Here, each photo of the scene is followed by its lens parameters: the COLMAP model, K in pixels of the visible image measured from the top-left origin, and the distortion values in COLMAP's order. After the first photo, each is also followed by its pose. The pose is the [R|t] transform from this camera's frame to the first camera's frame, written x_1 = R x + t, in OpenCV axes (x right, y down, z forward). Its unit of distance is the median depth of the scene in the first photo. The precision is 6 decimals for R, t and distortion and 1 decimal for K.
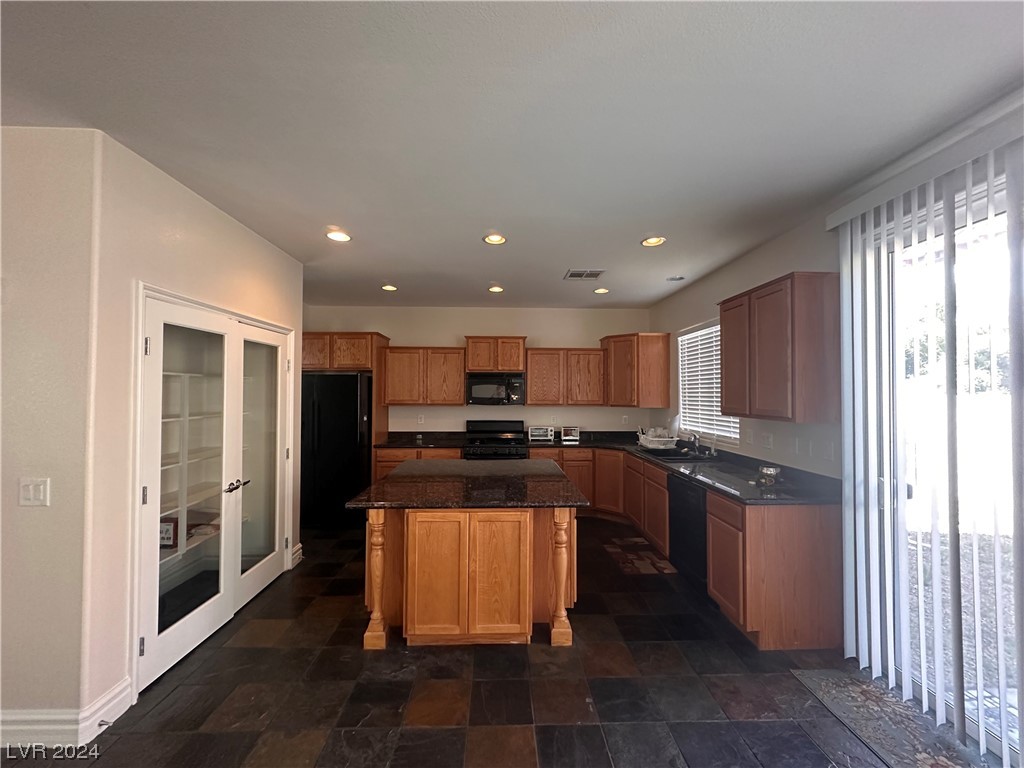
lens RADIAL K [[411.8, 0, 511.2], [0, 411.8, 383.1], [0, 0, 1]] dist [0.001875, 0.000231]
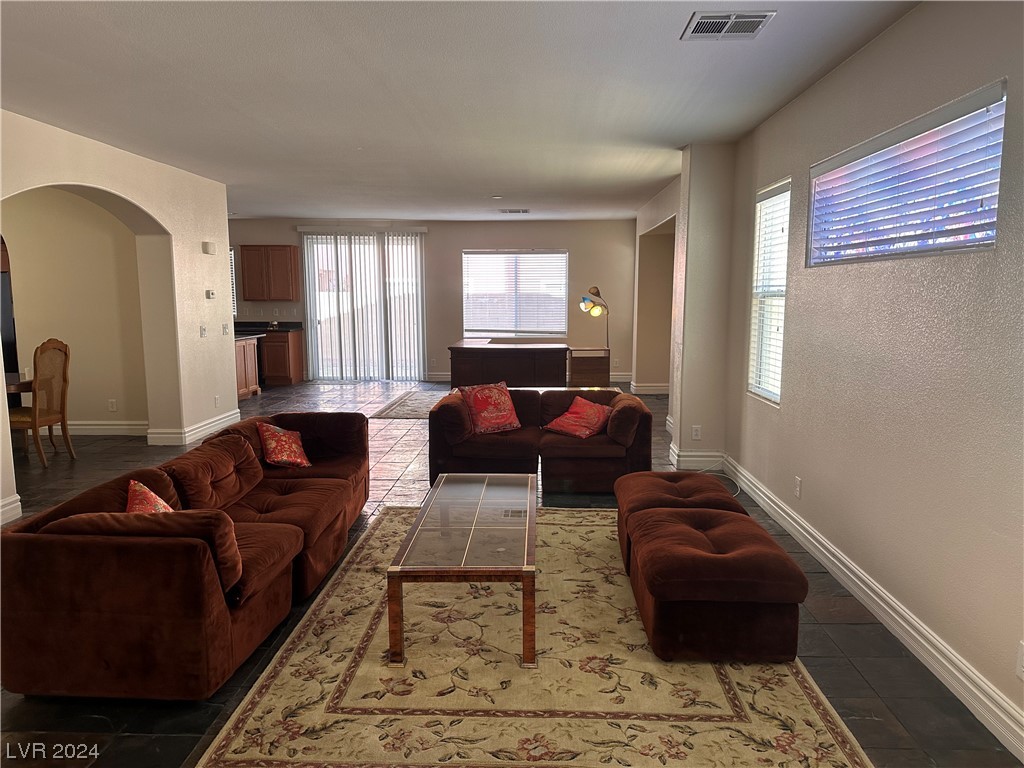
lens RADIAL K [[708.9, 0, 536.7], [0, 708.9, 397.3], [0, 0, 1]] dist [0.025546, -0.001724]
pose [[0.051510, -0.136181, 0.989344, -3.945015], [-0.029042, 0.990036, 0.137788, 0.025595], [-0.998250, -0.035830, 0.047042, -0.846275]]
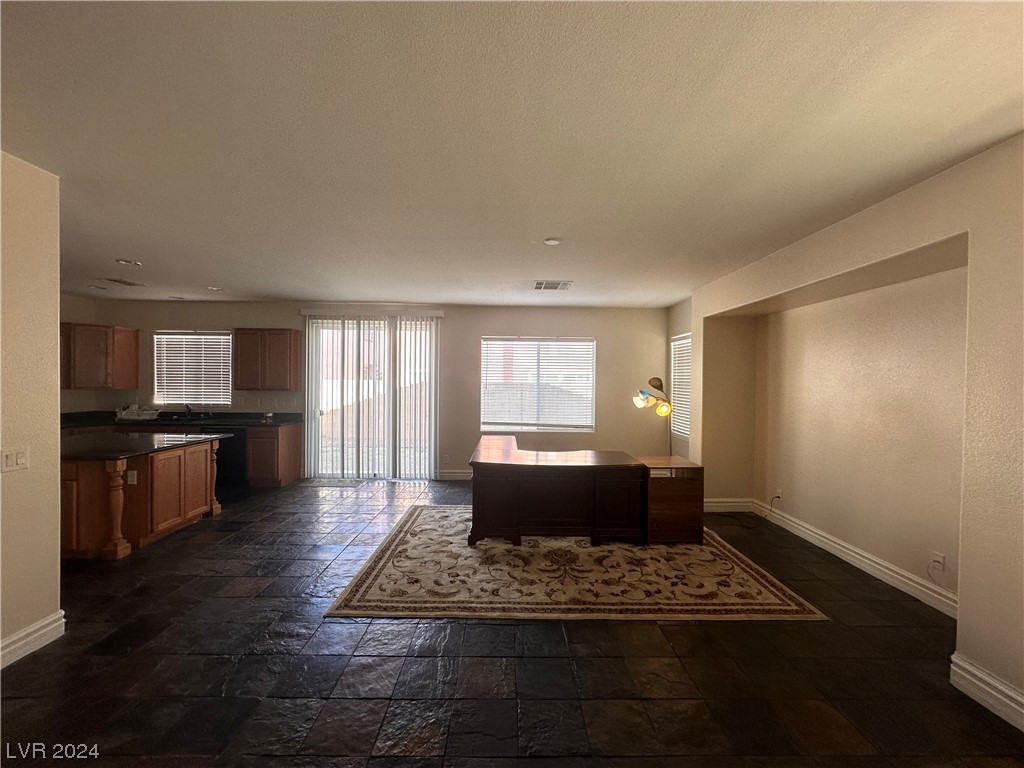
lens RADIAL K [[411.8, 0, 508.1], [0, 411.8, 384.2], [0, 0, 1]] dist [0.001875, 0.000231]
pose [[0.015821, -0.002128, 0.999873, -1.689733], [-0.037422, 0.999296, 0.002719, -0.000794], [-0.999174, -0.037460, 0.015730, -0.311724]]
